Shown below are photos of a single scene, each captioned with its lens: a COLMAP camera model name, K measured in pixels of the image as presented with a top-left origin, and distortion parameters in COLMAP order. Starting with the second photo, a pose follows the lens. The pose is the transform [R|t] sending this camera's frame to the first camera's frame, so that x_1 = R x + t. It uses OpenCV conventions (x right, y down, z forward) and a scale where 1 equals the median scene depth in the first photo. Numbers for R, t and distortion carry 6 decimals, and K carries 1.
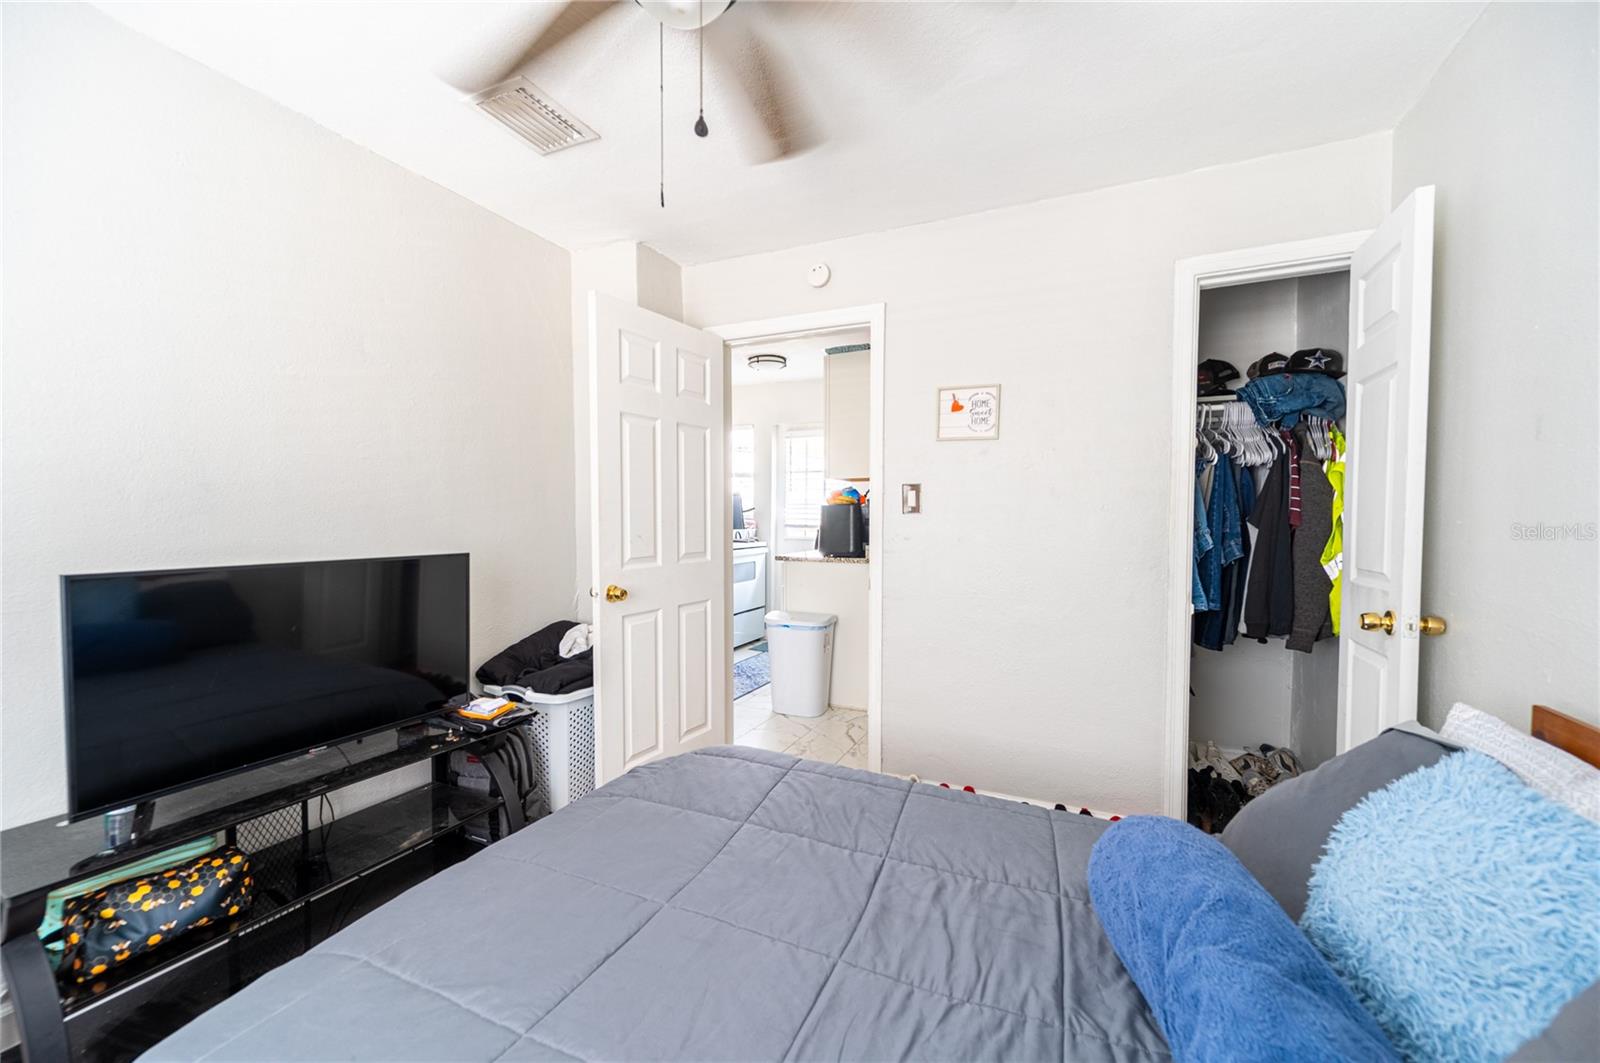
lens RADIAL K [[678.0, 0, 813.9], [0, 678.0, 532.5], [0, 0, 1]] dist [-0.001034, -0.000155]
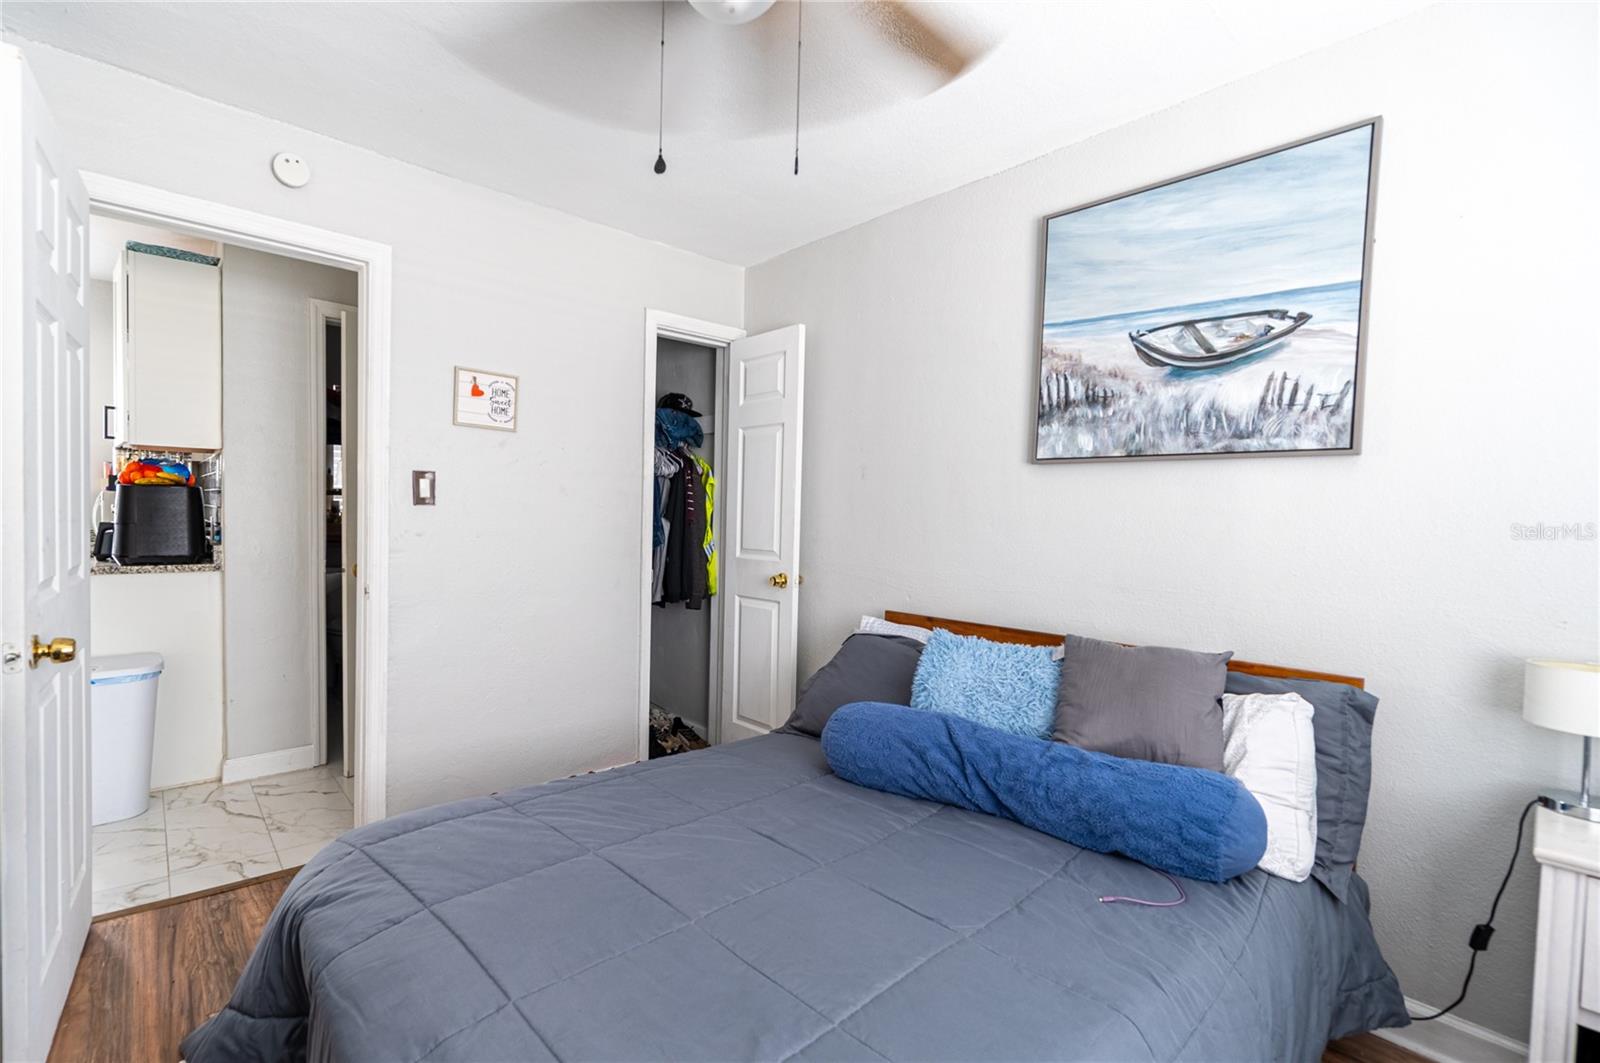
lens RADIAL K [[678.0, 0, 813.9], [0, 678.0, 532.5], [0, 0, 1]] dist [-0.001034, -0.000155]
pose [[0.373142, -0.014931, 0.927654, -0.483261], [0.001178, 0.999877, 0.015620, -0.006570], [-0.927773, -0.004735, 0.373114, 0.228524]]
